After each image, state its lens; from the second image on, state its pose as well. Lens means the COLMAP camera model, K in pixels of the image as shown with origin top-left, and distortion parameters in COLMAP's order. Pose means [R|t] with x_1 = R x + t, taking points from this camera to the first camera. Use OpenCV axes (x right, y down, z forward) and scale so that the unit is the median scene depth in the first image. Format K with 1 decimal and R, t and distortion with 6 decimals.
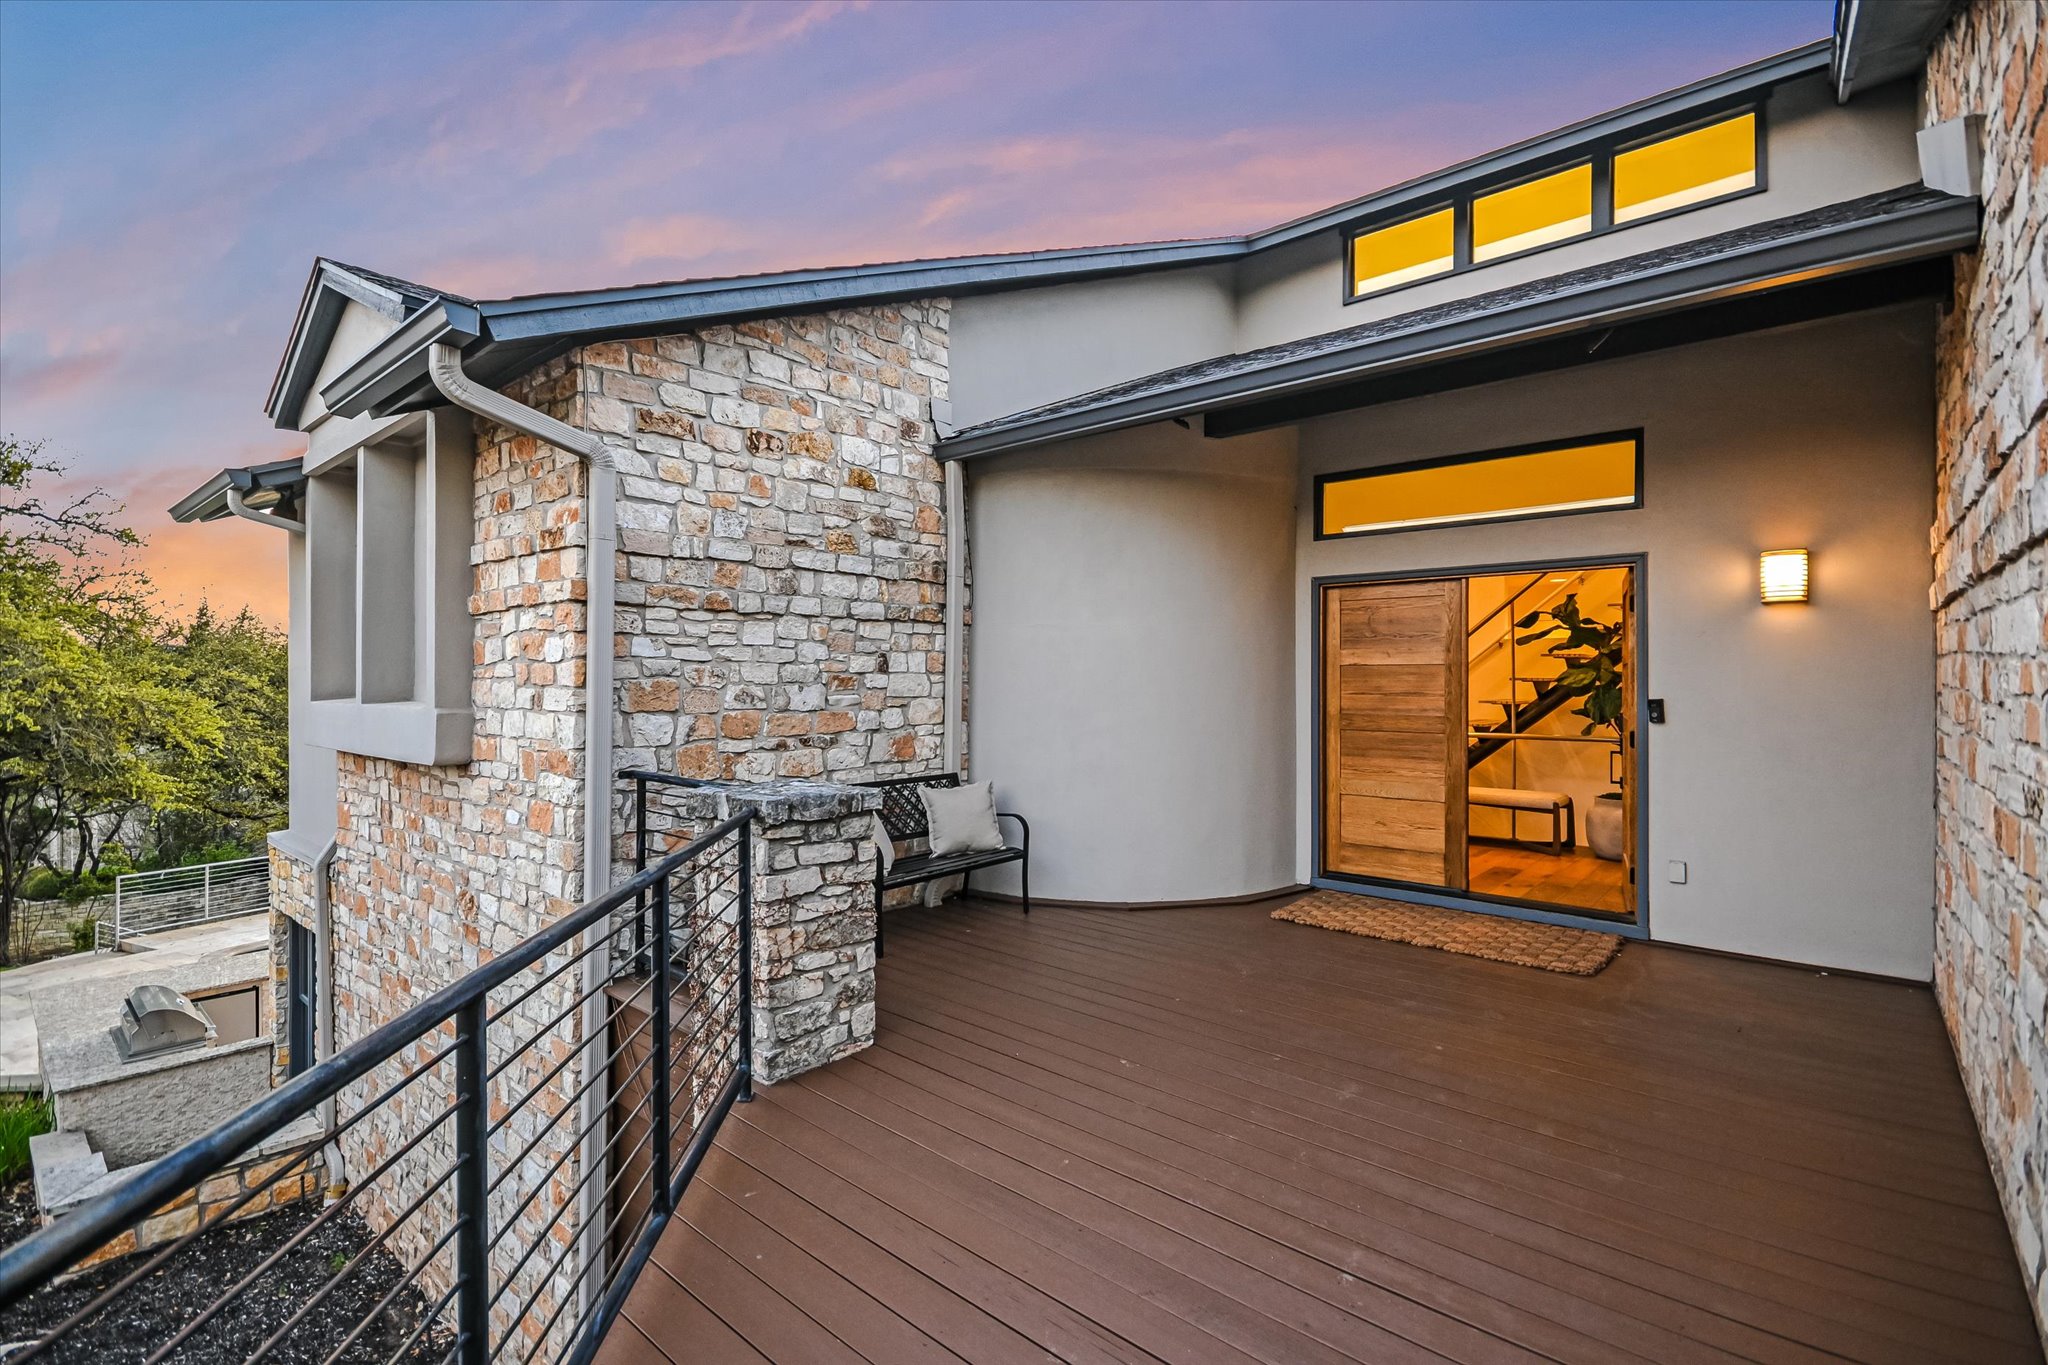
lens RADIAL K [[929.0, 0, 1009.9], [0, 929.0, 672.5], [0, 0, 1]] dist [-0.001256, -0.000284]
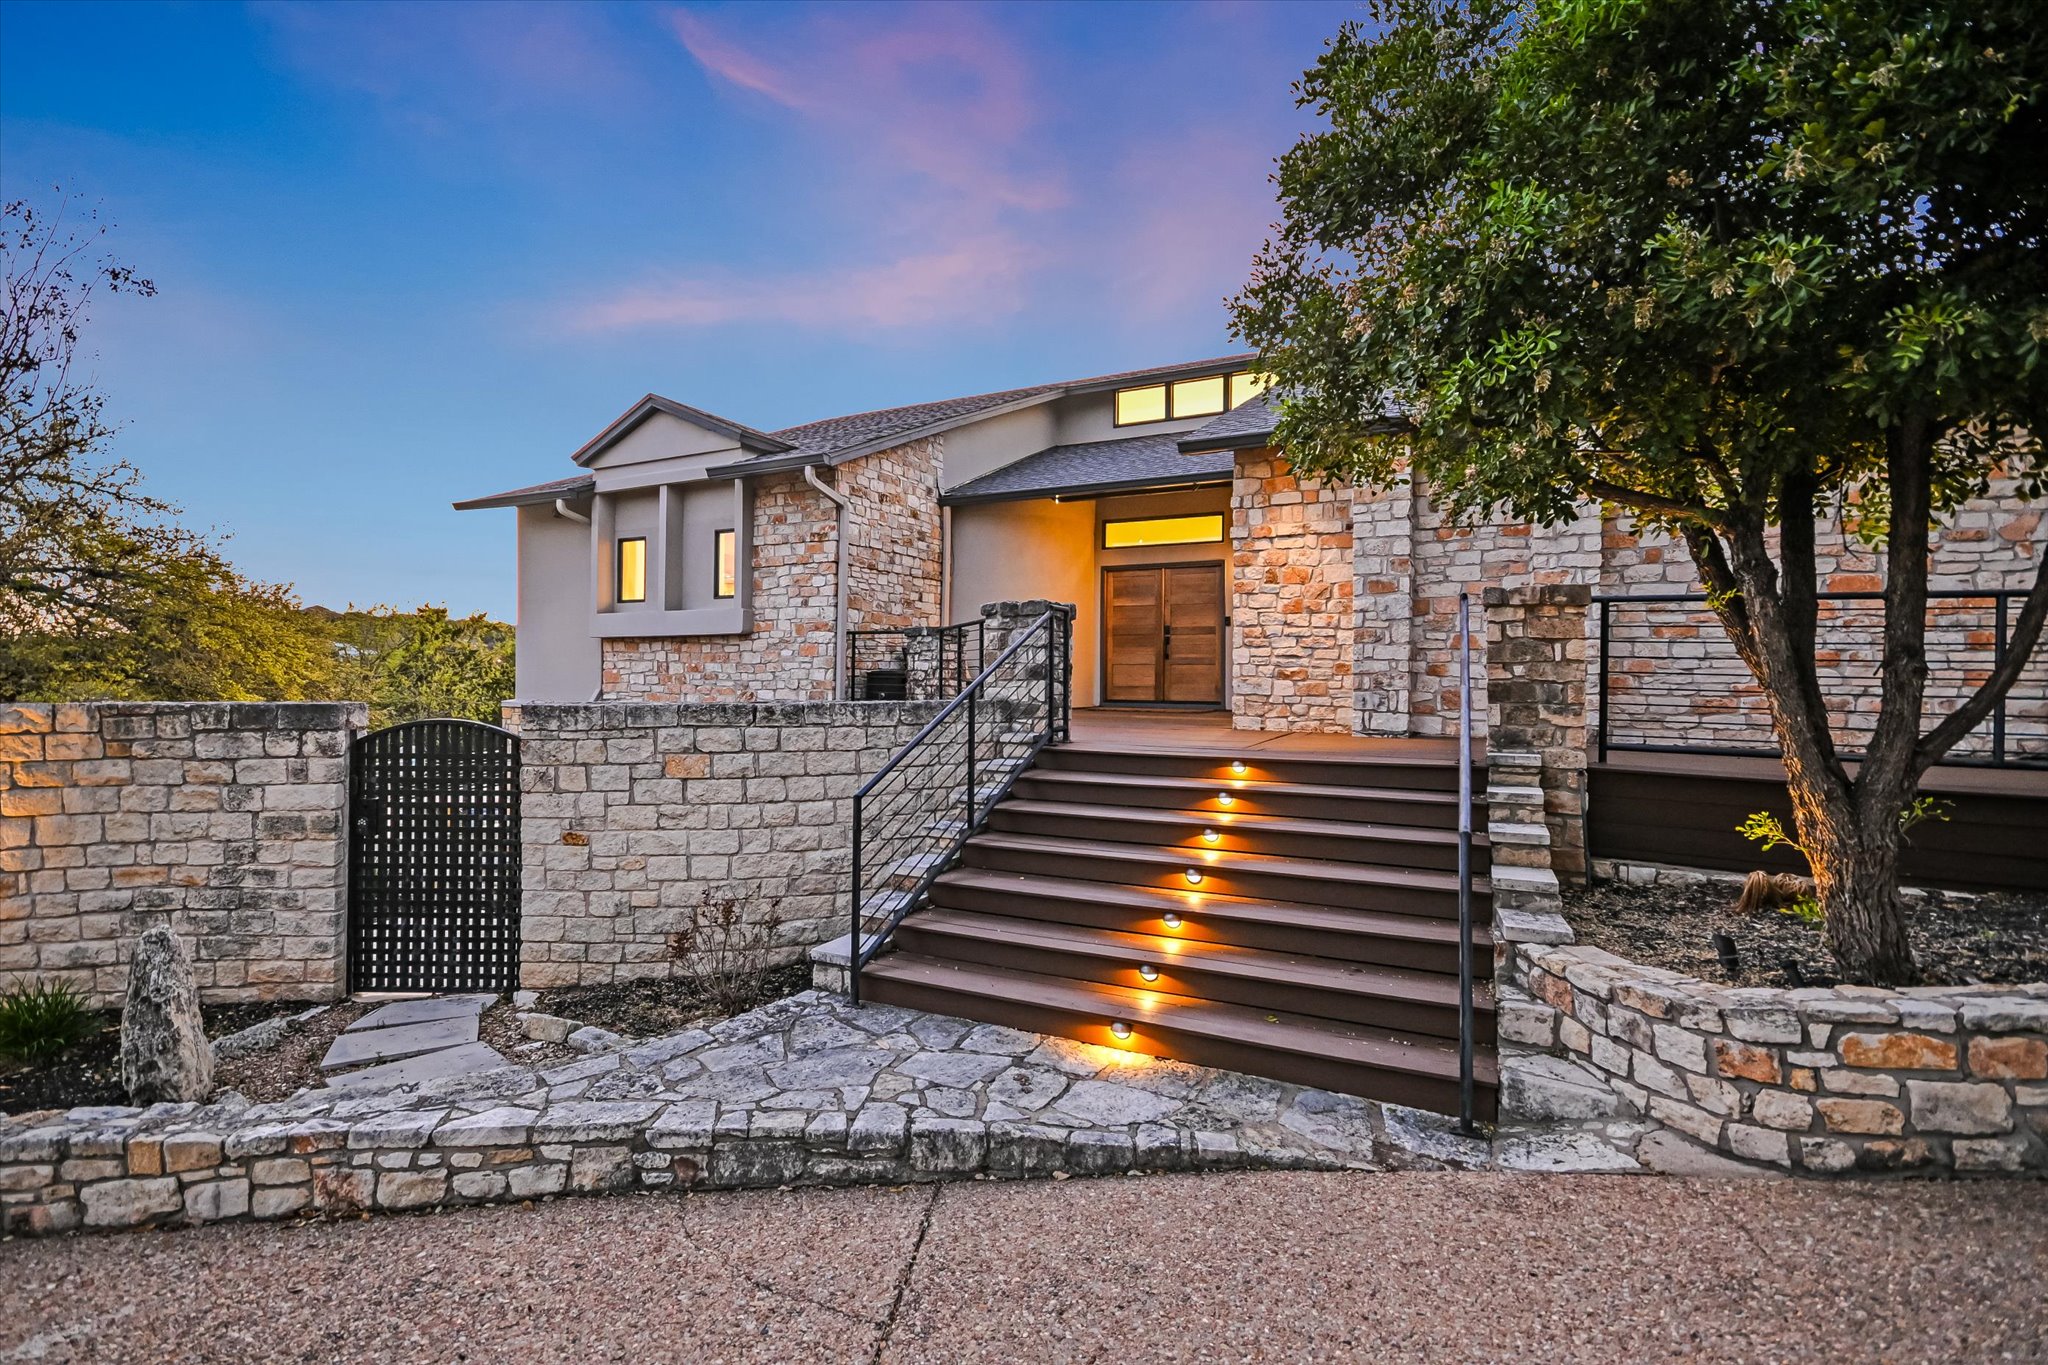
lens RADIAL K [[929.0, 0, 1025.4], [0, 929.0, 686.0], [0, 0, 1]] dist [-0.001256, -0.000284]
pose [[0.964446, 0.001448, 0.264277, -0.496223], [-0.005259, 0.999892, 0.013713, 0.176452], [-0.264228, -0.014615, 0.964349, -1.251571]]
